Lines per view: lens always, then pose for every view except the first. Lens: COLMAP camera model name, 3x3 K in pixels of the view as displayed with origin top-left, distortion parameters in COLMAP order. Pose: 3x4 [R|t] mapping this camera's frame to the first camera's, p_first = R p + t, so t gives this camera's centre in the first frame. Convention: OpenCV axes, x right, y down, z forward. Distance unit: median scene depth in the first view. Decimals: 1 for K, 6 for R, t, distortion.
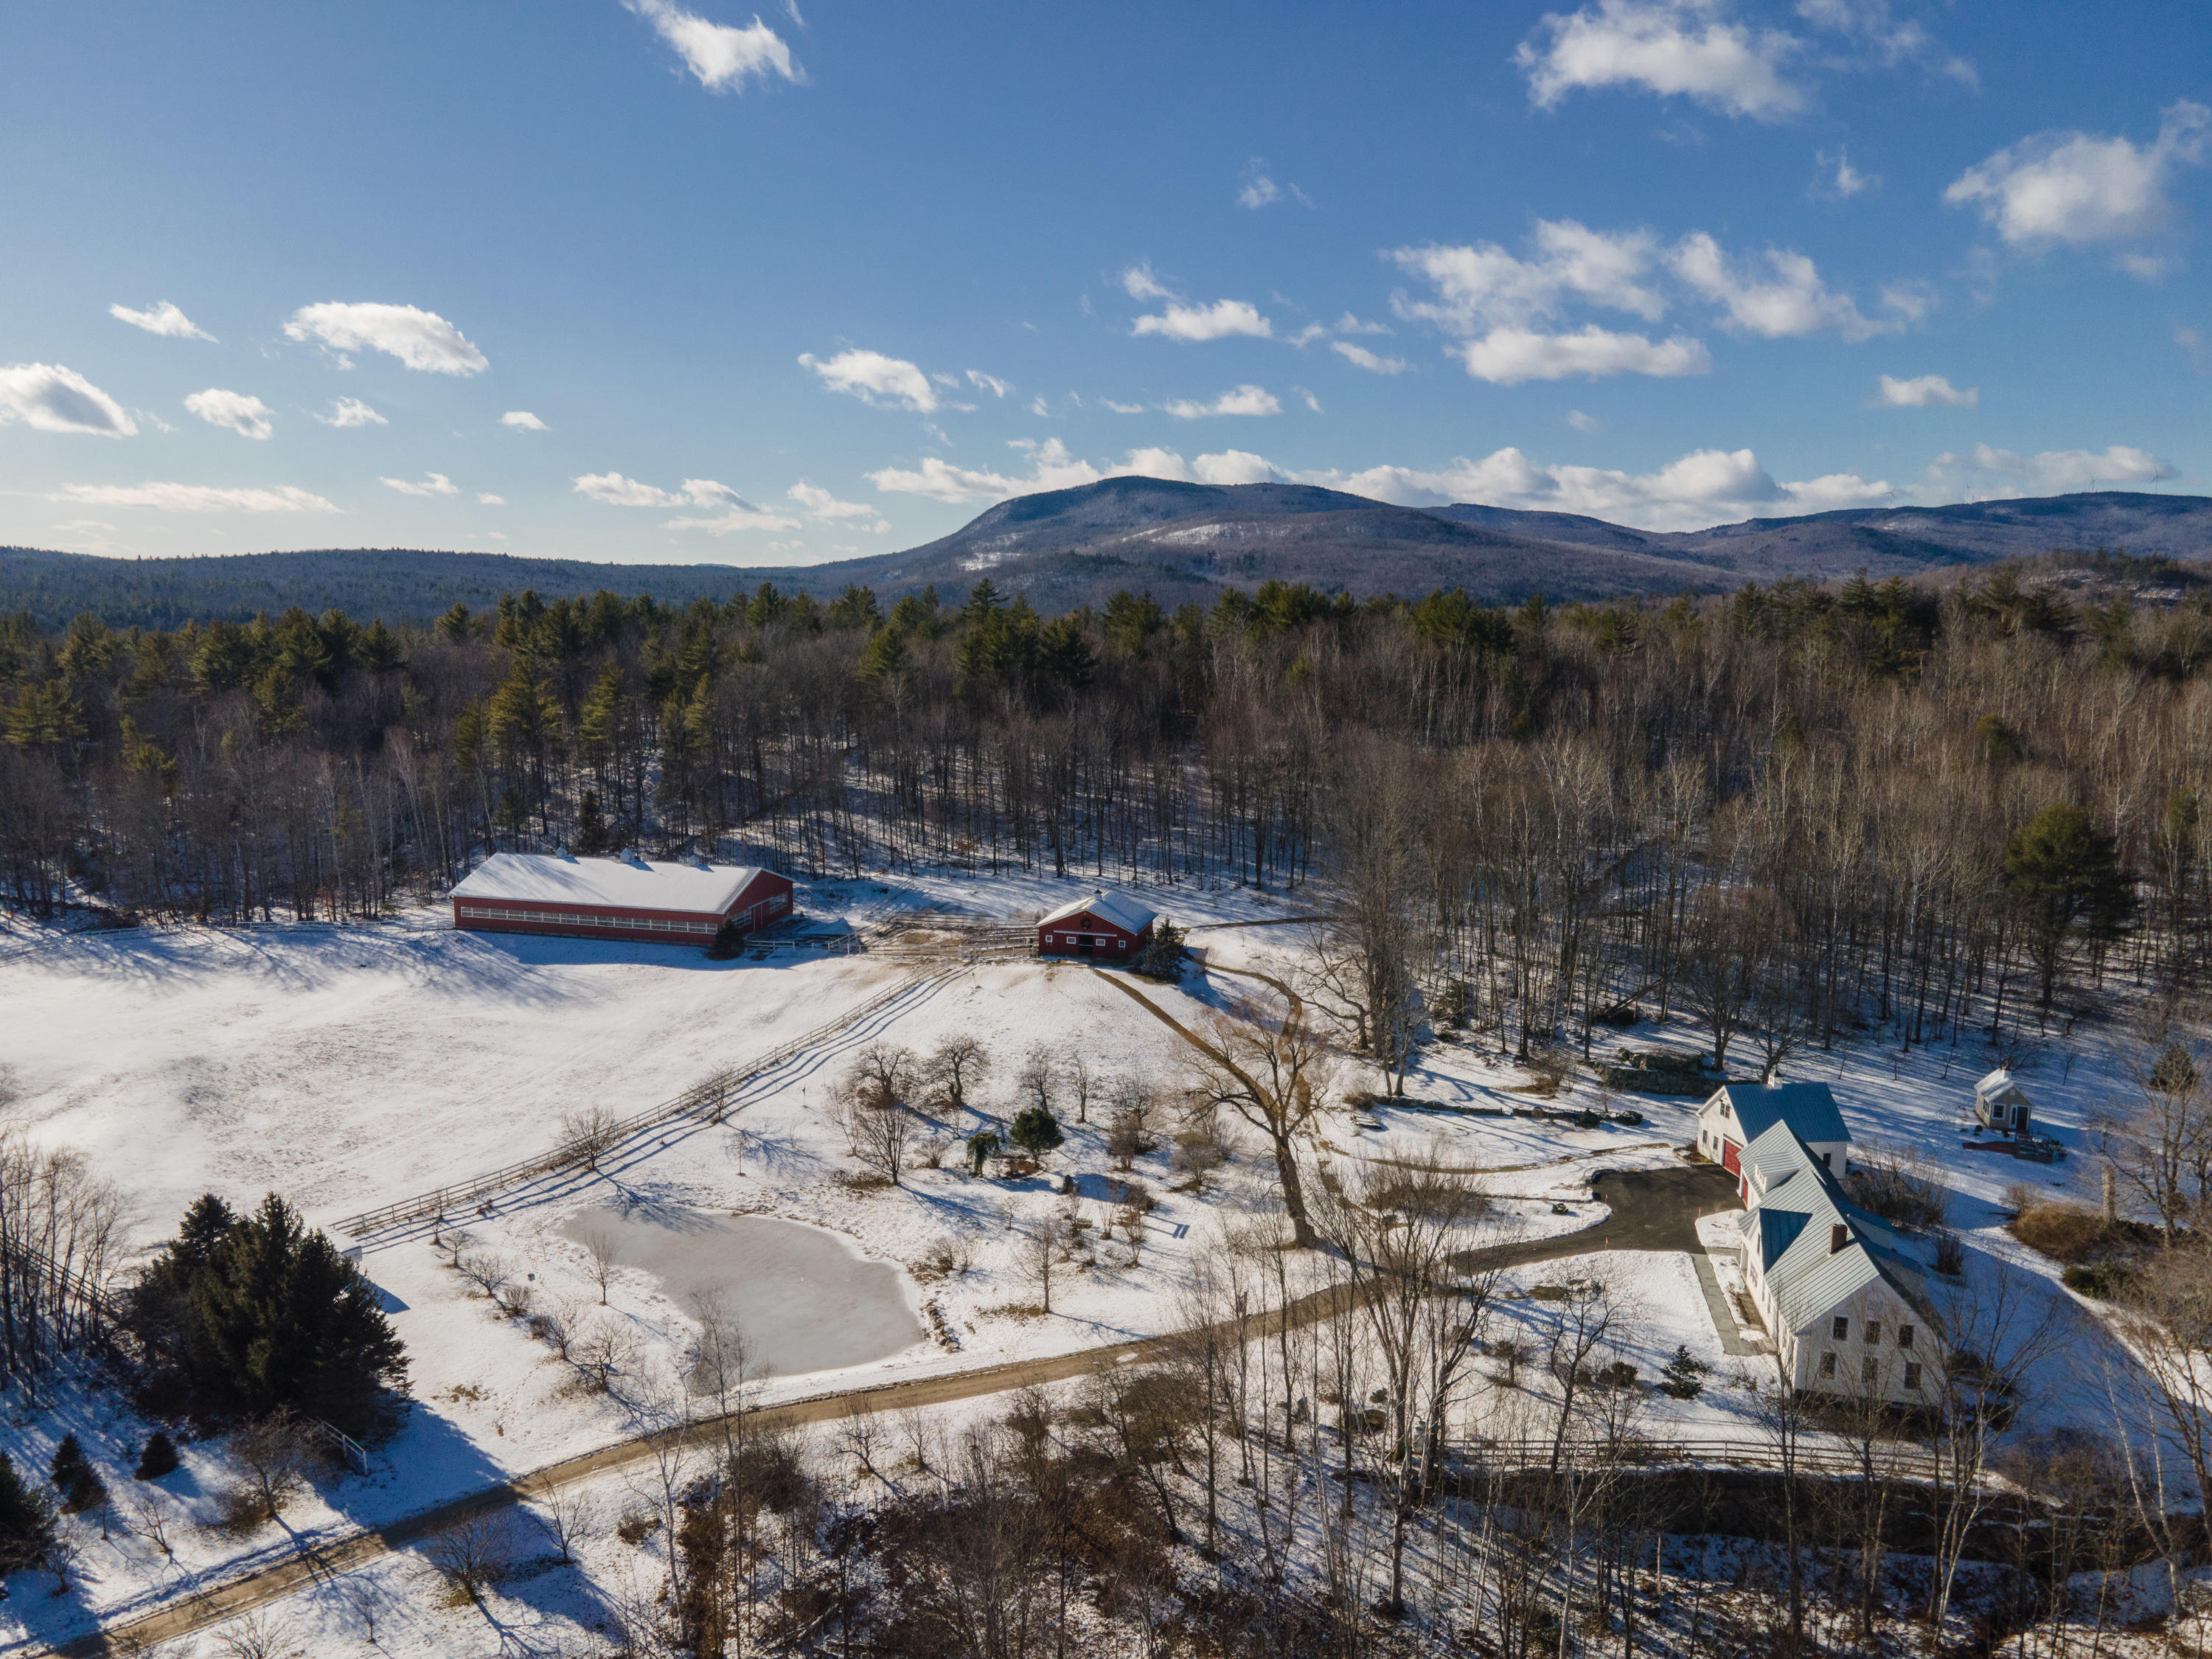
lens RADIAL K [[1601.2, 0, 1097.7], [0, 1601.2, 829.2], [0, 0, 1]] dist [0.034948, 0.018804]
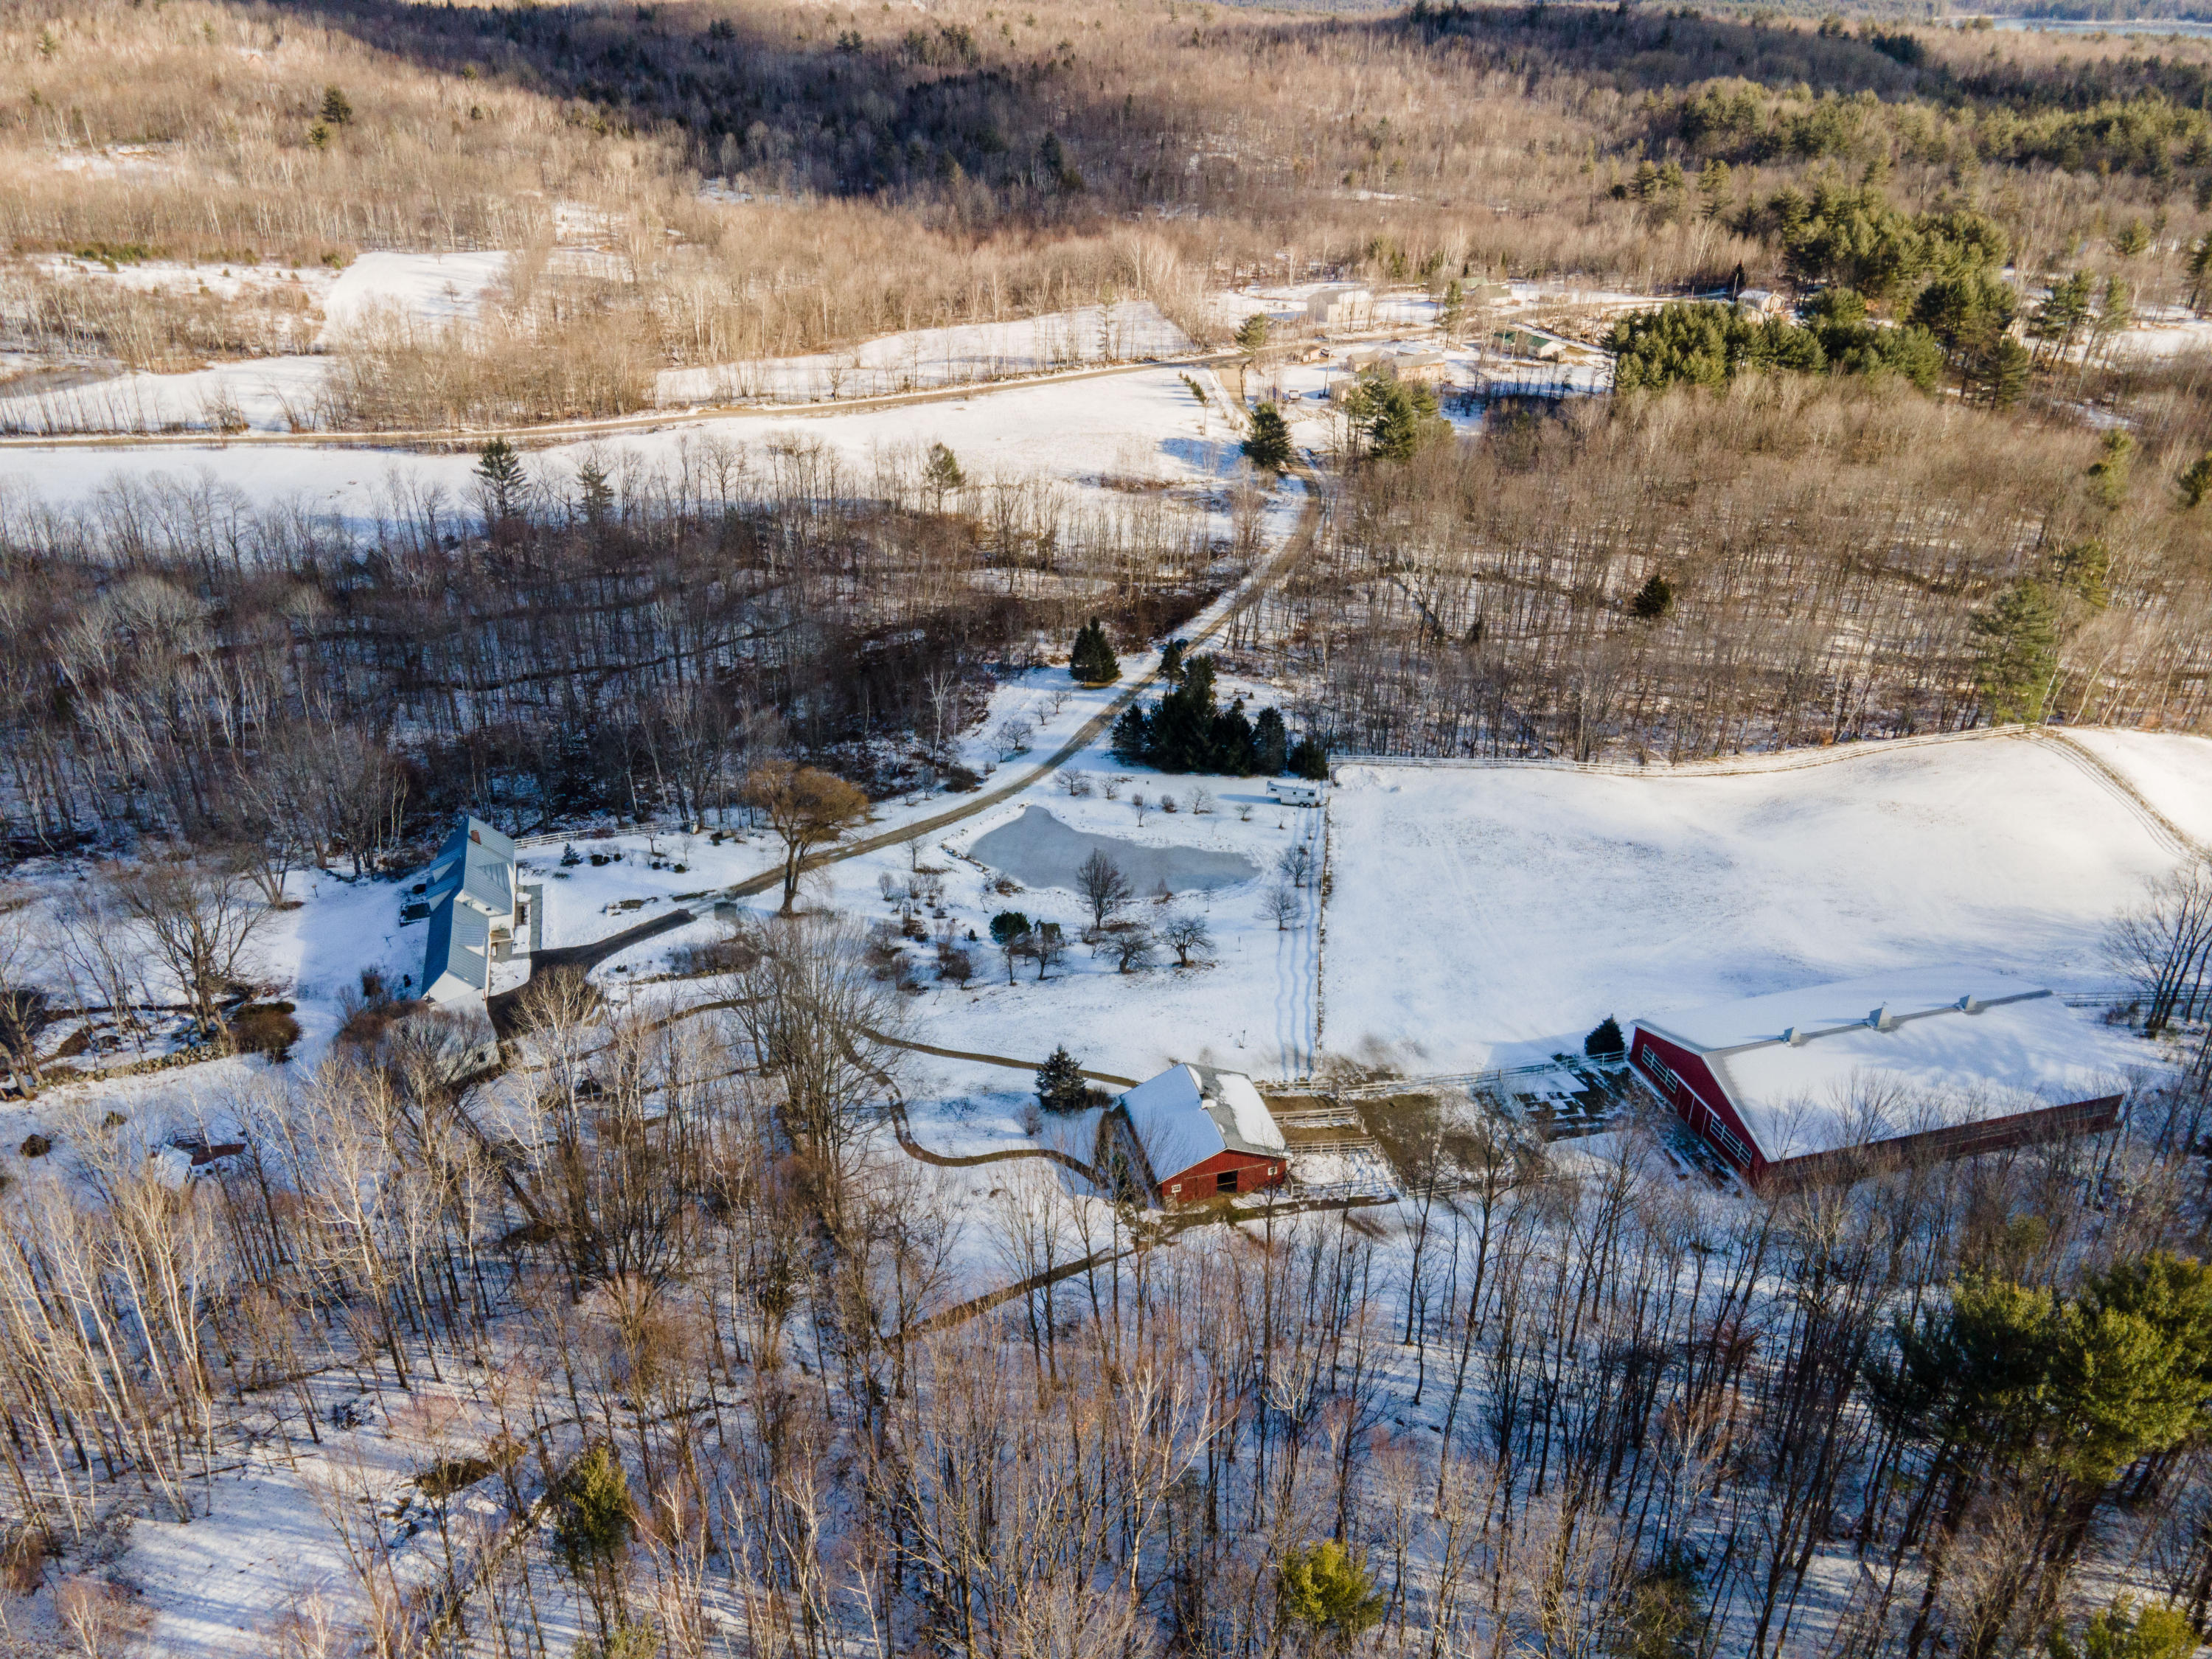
lens RADIAL K [[1601.2, 0, 1098.0], [0, 1601.2, 837.4], [0, 0, 1]] dist [0.034948, 0.018804]
pose [[-0.878575, 0.222222, -0.422756, 0.344617], [-0.076208, 0.808593, 0.583413, -0.507954], [0.471484, 0.544790, -0.693475, 1.488537]]
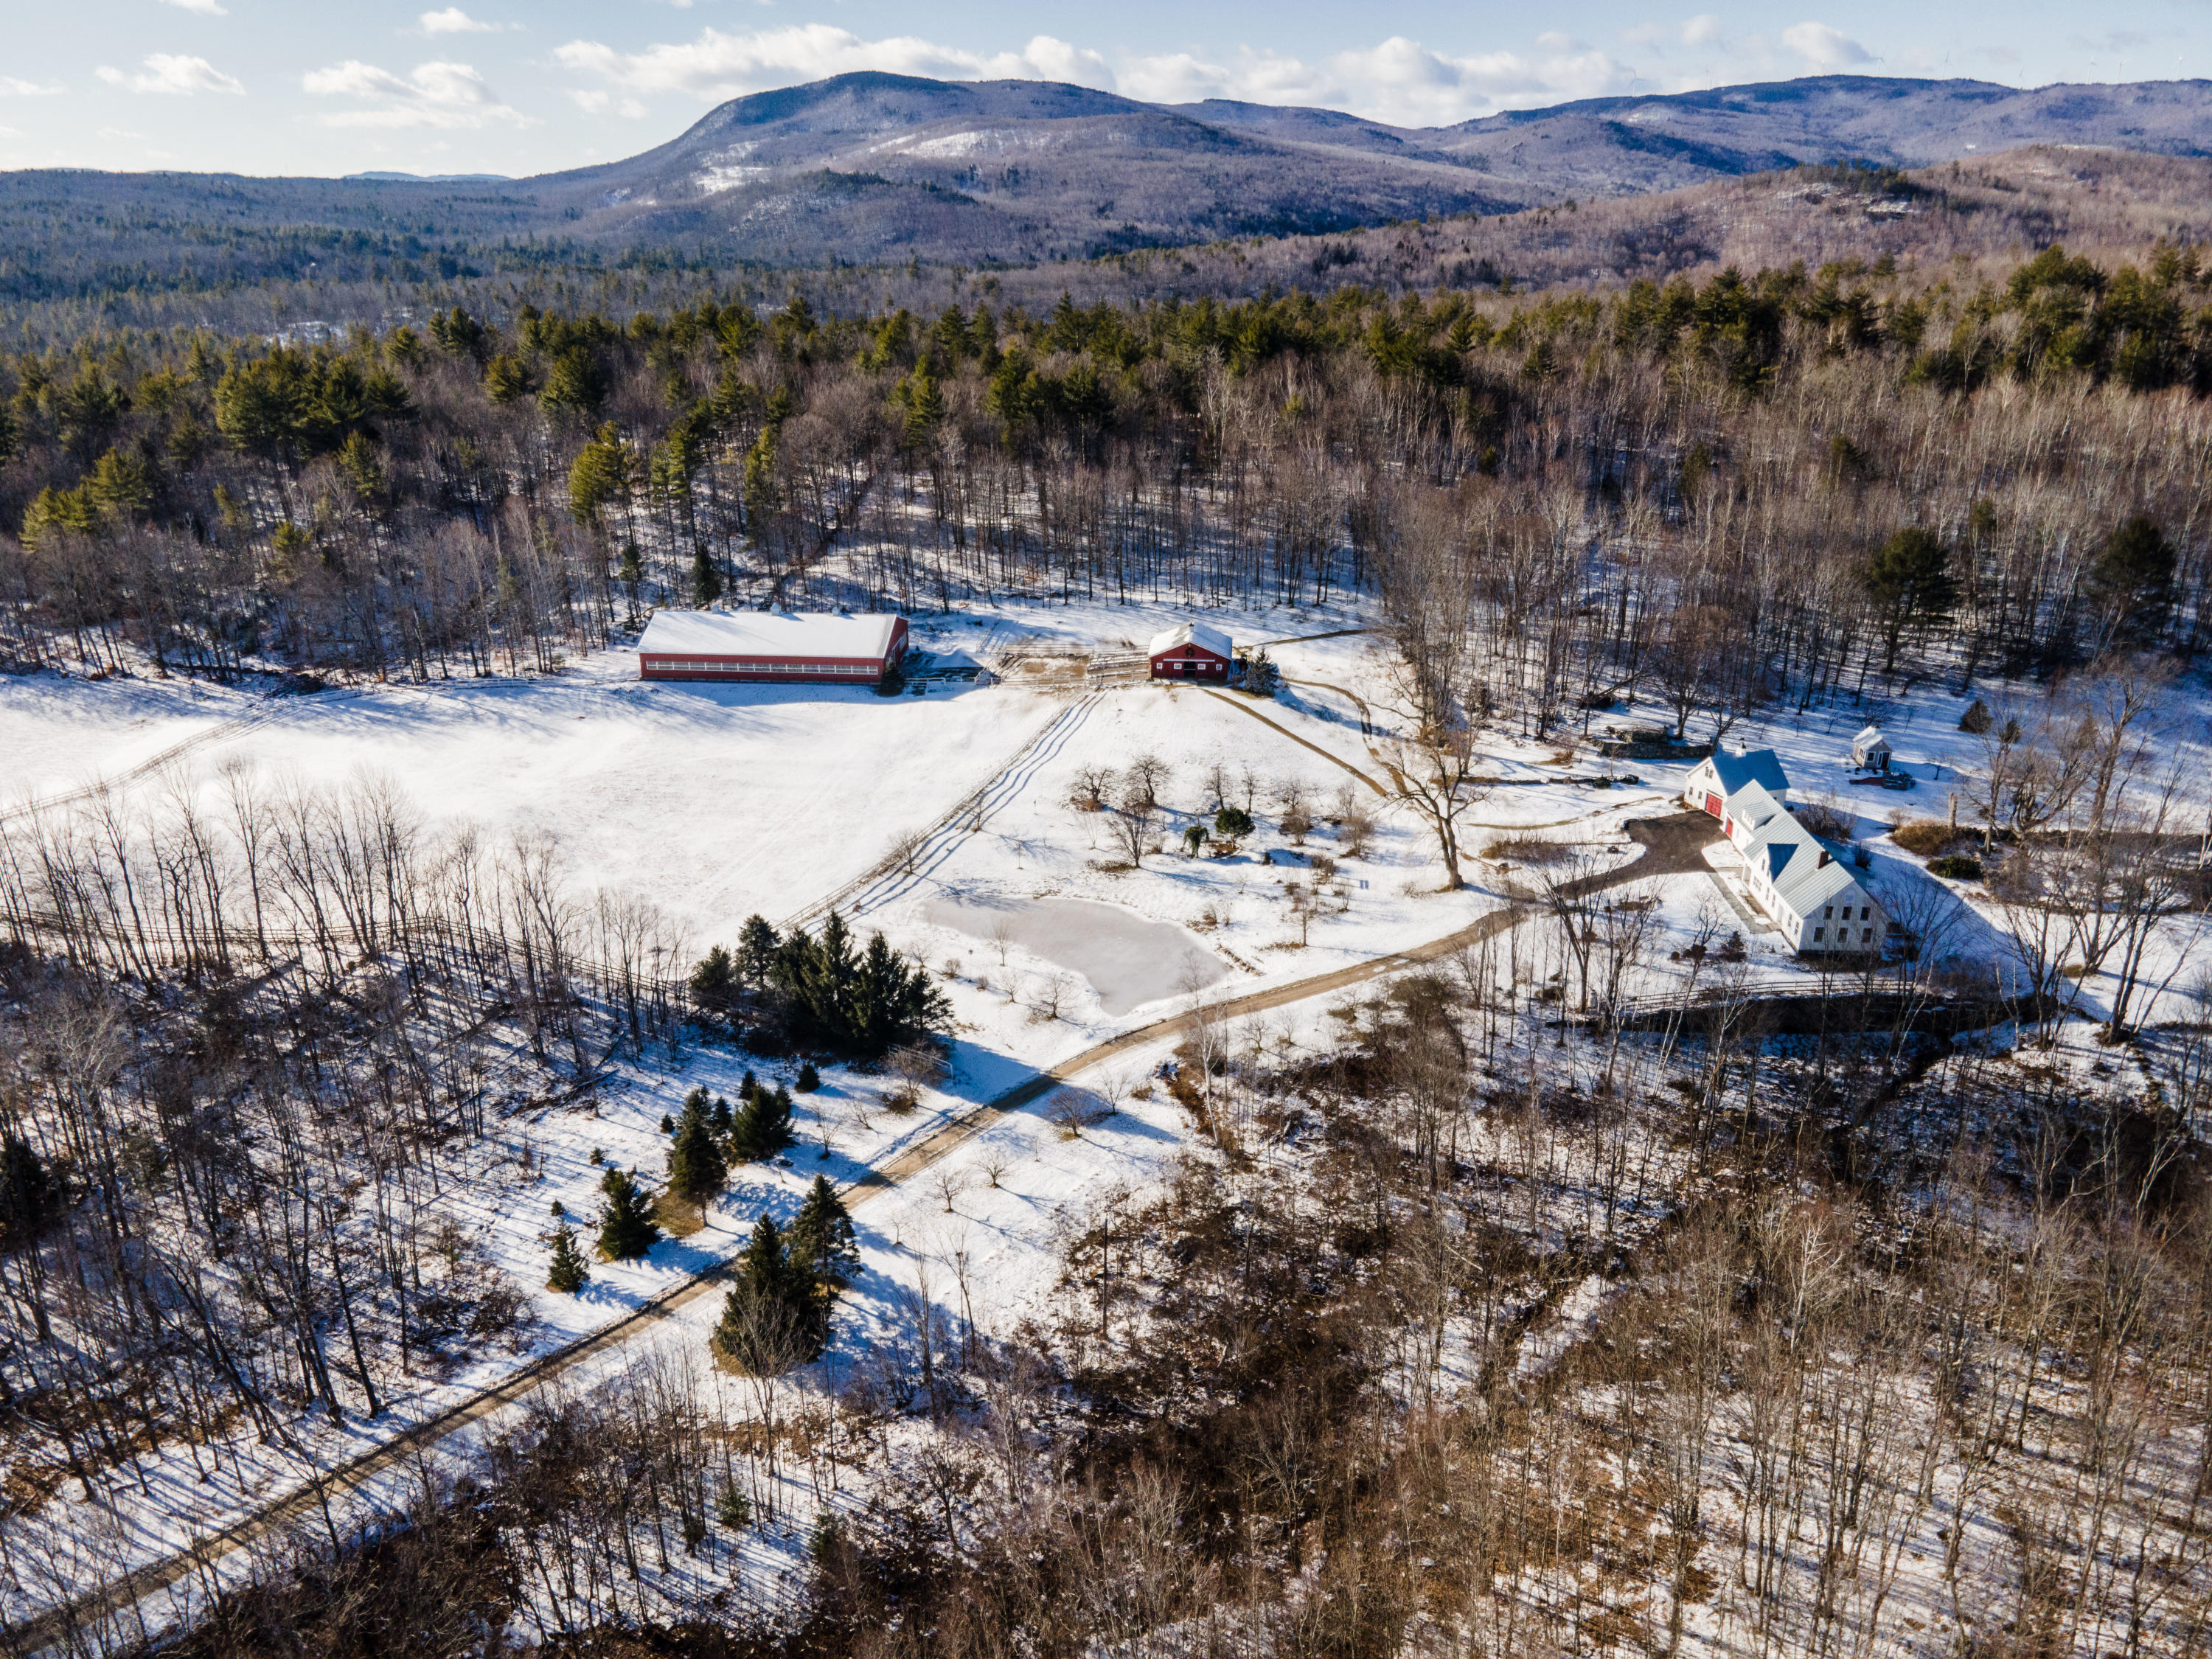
lens RADIAL K [[1601.2, 0, 1098.1], [0, 1601.2, 823.7], [0, 0, 1]] dist [0.034948, 0.018804]
pose [[0.987459, -0.075077, 0.138881, -0.270166], [0.042265, 0.973294, 0.225639, -0.099569], [-0.152113, -0.216940, 0.964261, -0.247411]]
